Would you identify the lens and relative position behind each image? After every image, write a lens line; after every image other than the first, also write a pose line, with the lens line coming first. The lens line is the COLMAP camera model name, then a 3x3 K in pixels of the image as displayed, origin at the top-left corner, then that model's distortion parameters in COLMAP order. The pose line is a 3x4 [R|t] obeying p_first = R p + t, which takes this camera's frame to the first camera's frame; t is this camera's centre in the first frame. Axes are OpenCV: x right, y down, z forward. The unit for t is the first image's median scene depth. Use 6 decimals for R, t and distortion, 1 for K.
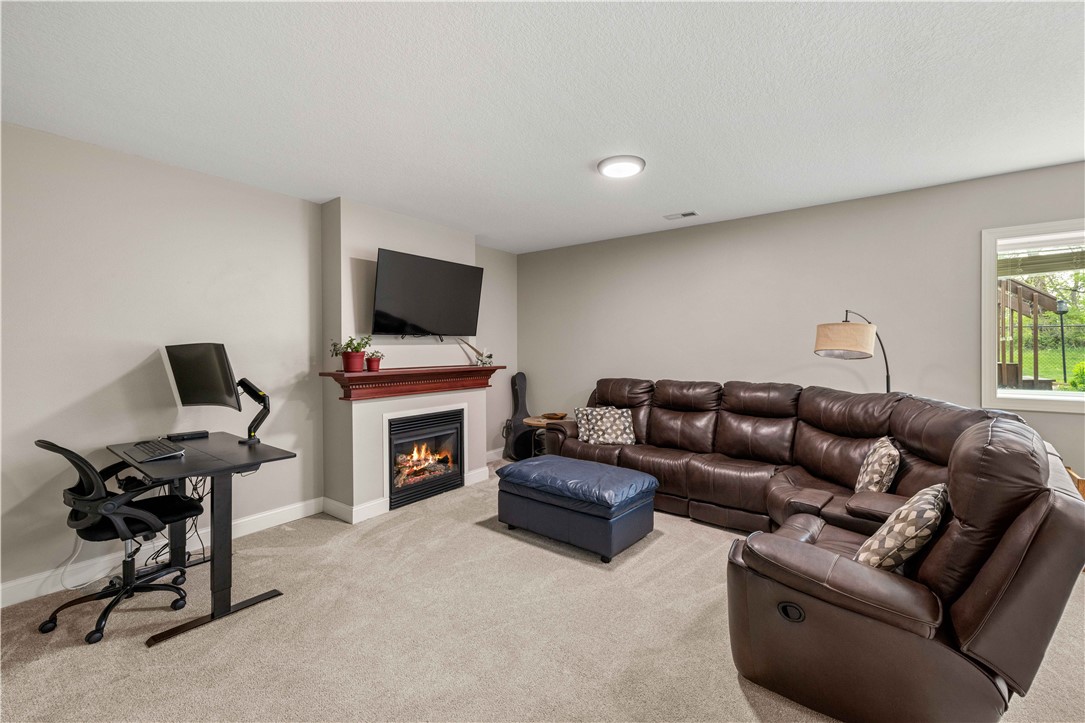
lens RADIAL K [[457.2, 0, 546.3], [0, 457.2, 351.6], [0, 0, 1]] dist [-0.001662, 0.000851]
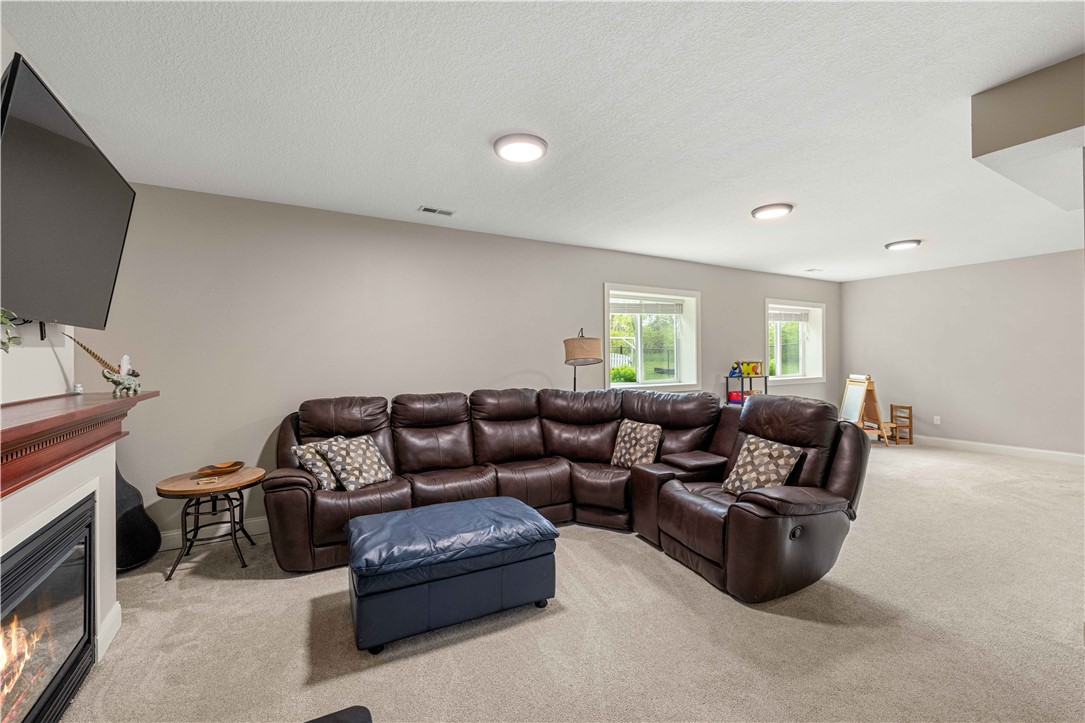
lens RADIAL K [[457.2, 0, 540.8], [0, 457.2, 360.0], [0, 0, 1]] dist [-0.001662, 0.000851]
pose [[0.397870, -0.000575, 0.917441, -0.492932], [0.009417, 0.999950, -0.003457, 0.003281], [-0.917393, 0.010015, 0.397856, 0.497532]]
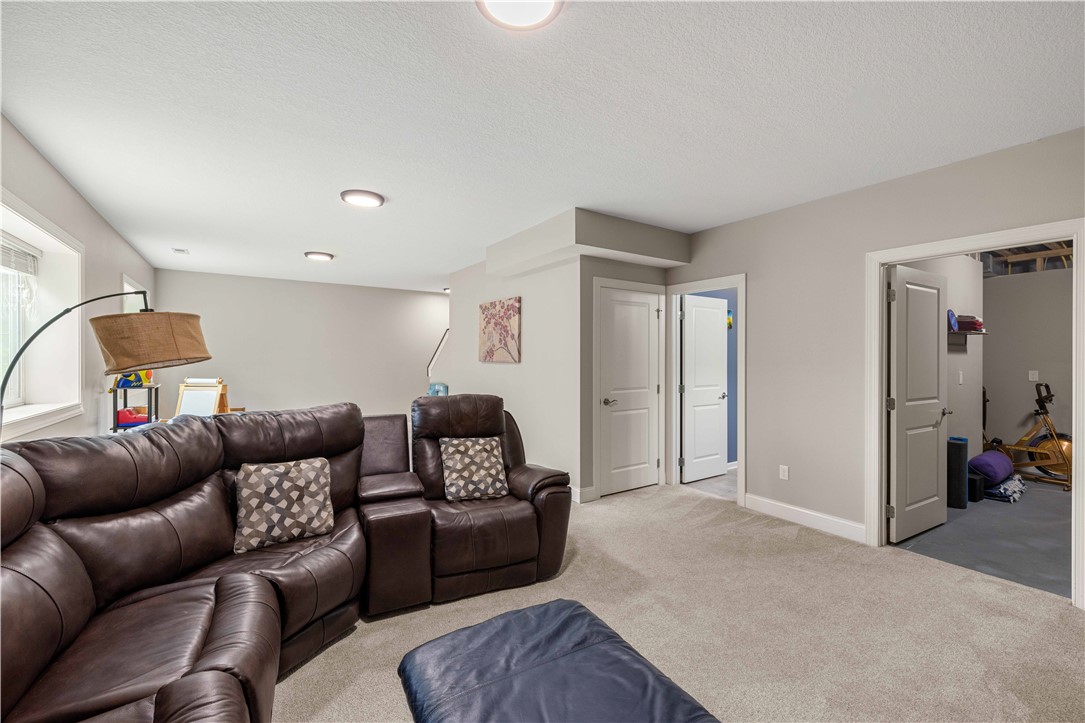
lens RADIAL K [[457.2, 0, 541.6], [0, 457.2, 353.1], [0, 0, 1]] dist [-0.001662, 0.000851]
pose [[-0.942429, 0.007808, 0.334315, -0.022483], [0.005687, 0.999957, -0.007320, -0.004125], [-0.334358, -0.004997, -0.942433, 1.177581]]
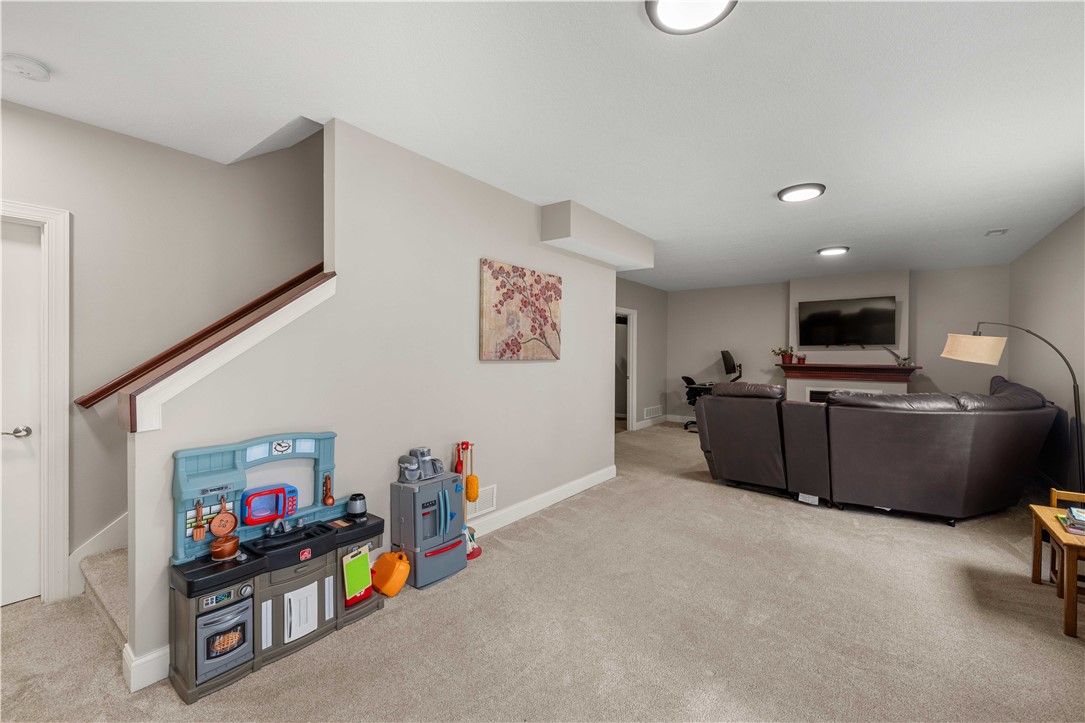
lens RADIAL K [[457.2, 0, 540.0], [0, 457.2, 356.0], [0, 0, 1]] dist [-0.001662, 0.000851]
pose [[-0.019709, 0.014053, -0.999707, 1.536478], [-0.009680, 0.999852, 0.014246, -0.009379], [0.999759, 0.009958, -0.019570, -0.067257]]
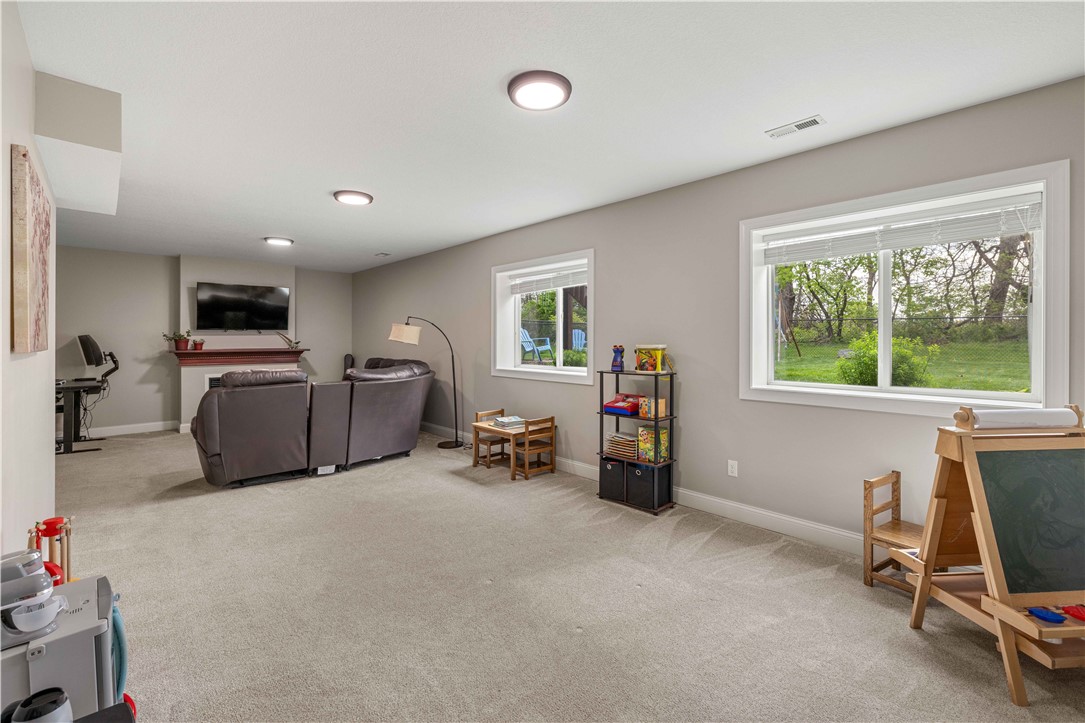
lens RADIAL K [[457.2, 0, 544.7], [0, 457.2, 340.6], [0, 0, 1]] dist [-0.001662, 0.000851]
pose [[0.984458, 0.006558, -0.175499, 1.231421], [-0.006671, 0.999978, -0.000055, -0.003485], [0.175495, 0.001225, 0.984480, -0.503372]]
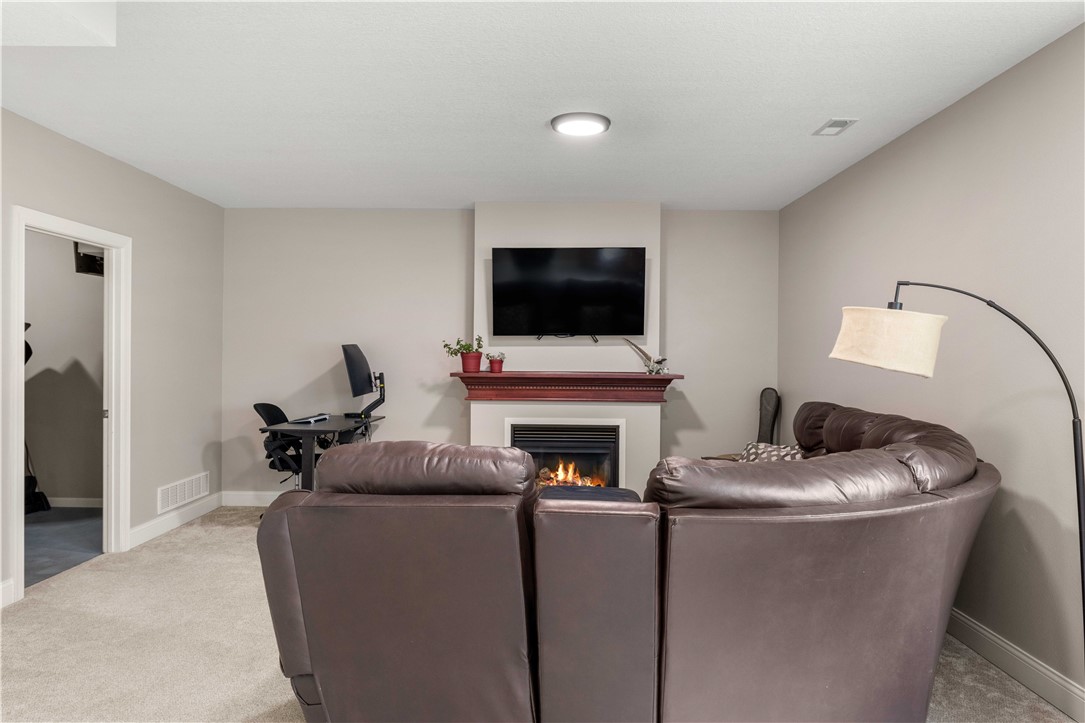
lens RADIAL K [[735.0, 0, 537.5], [0, 735.0, 353.6], [0, 0, 1]] dist [0.006642, 0.000314]
pose [[0.580054, 0.012108, -0.814488, 0.924368], [-0.014998, 0.999879, 0.004183, -0.005838], [0.814440, 0.009789, 0.580165, 0.158096]]
